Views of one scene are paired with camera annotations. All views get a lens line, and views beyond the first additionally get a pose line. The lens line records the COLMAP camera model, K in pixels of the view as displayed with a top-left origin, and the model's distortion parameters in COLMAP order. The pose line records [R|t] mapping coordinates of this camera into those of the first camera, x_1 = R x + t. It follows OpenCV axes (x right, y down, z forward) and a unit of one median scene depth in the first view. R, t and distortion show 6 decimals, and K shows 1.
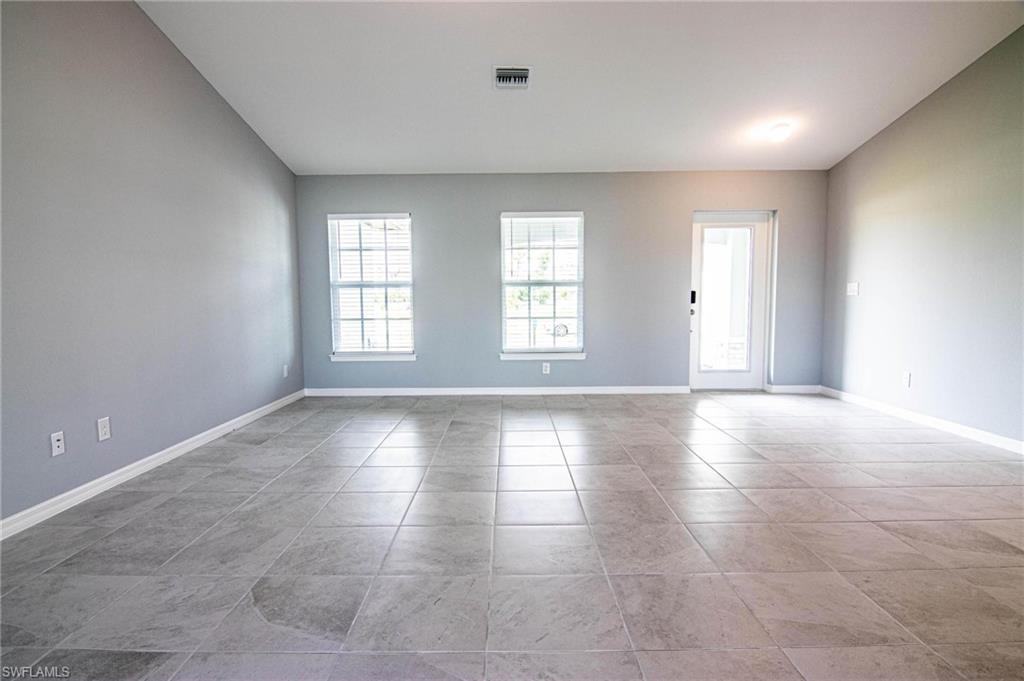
lens RADIAL K [[521.1, 0, 508.0], [0, 521.1, 343.5], [0, 0, 1]] dist [-0.000416, -0.016864]
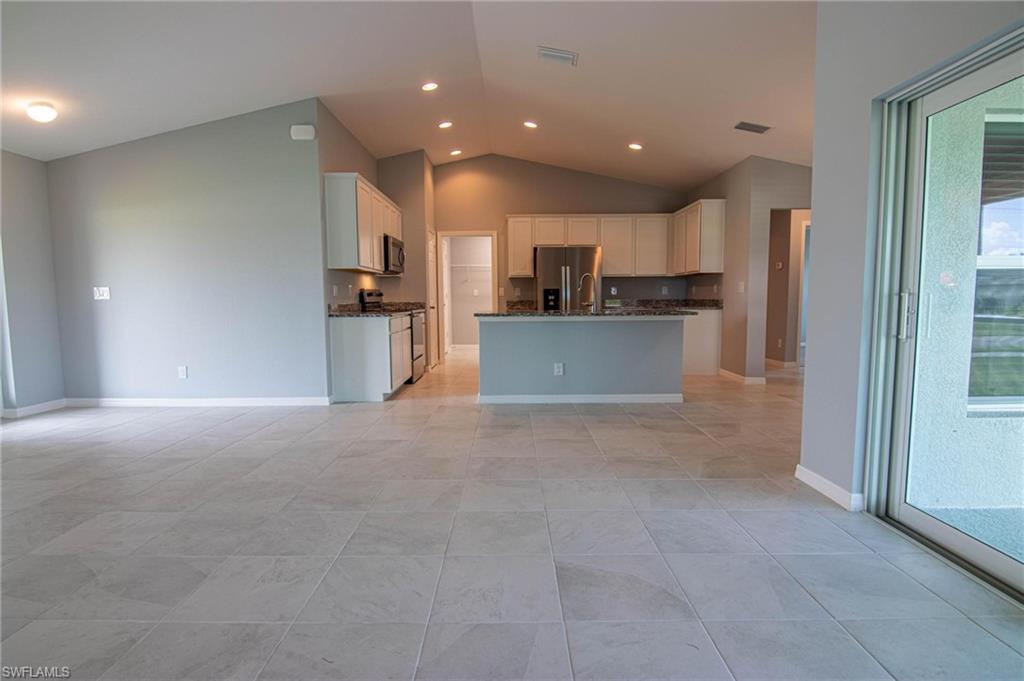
lens RADIAL K [[521.1, 0, 508.0], [0, 521.1, 343.5], [0, 0, 1]] dist [-0.000416, -0.016864]
pose [[0.000653, -0.079196, 0.996859, -0.504481], [0.090883, 0.992738, 0.078809, -0.026186], [-0.995861, 0.090546, 0.007846, 0.359700]]
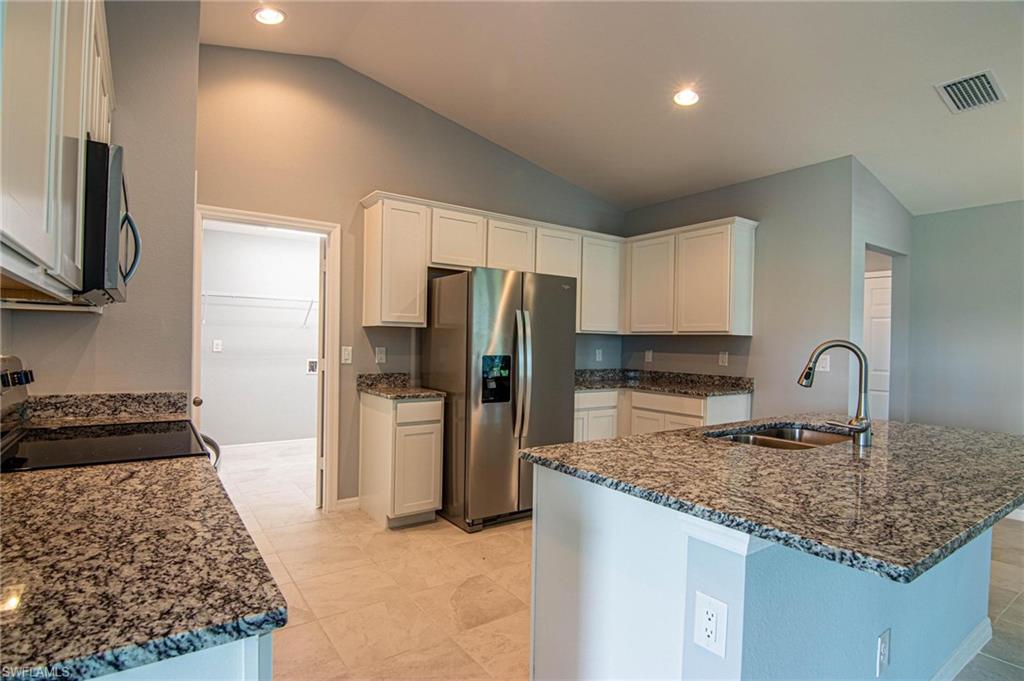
lens RADIAL K [[519.4, 0, 501.7], [0, 519.4, 342.6], [0, 0, 1]] dist [0.000691, -0.015683]
pose [[-0.566948, -0.006024, 0.823731, 0.843560], [0.052944, 0.997639, 0.043736, -0.136866], [-0.822050, 0.068408, -0.565291, 0.752467]]
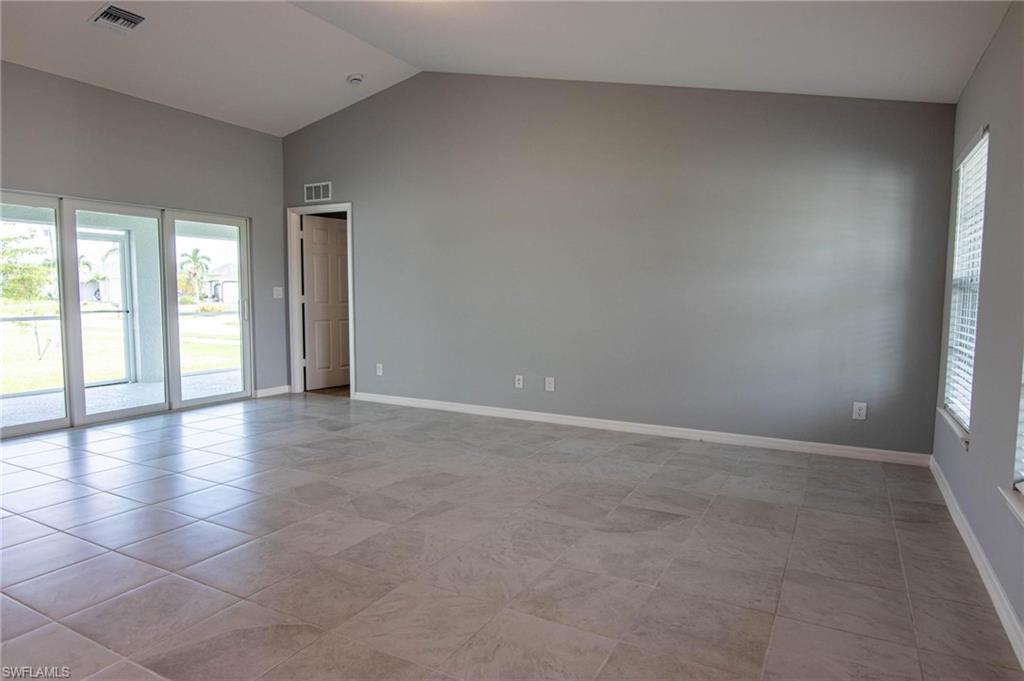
lens RADIAL K [[620.5, 0, 512.0], [0, 620.5, 340.5], [0, 0, 1]] dist [-0.026888, 0.000188]
pose [[-0.469885, 0.072612, -0.879736, 0.824373], [-0.077086, 0.989428, 0.122839, -0.169688], [0.879355, 0.125536, -0.459320, 1.536059]]
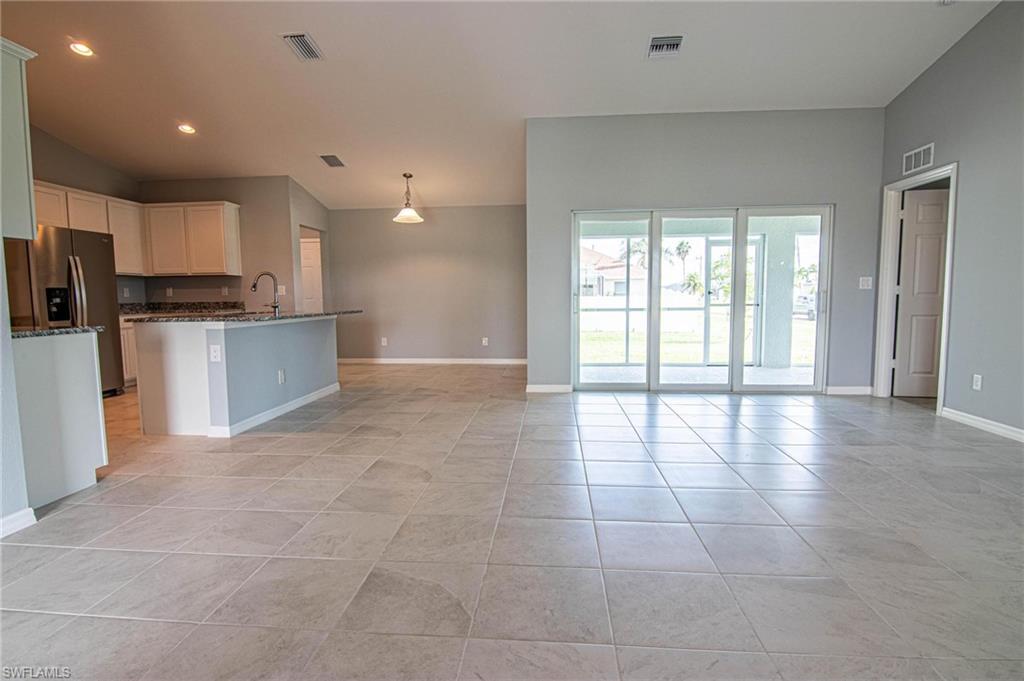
lens RADIAL K [[521.1, 0, 508.0], [0, 521.1, 343.5], [0, 0, 1]] dist [-0.000416, -0.016864]
pose [[-0.996016, 0.010071, 0.088604, 0.291154], [0.025328, 0.984632, 0.172798, -0.131257], [-0.085502, 0.174354, -0.980964, 1.539371]]
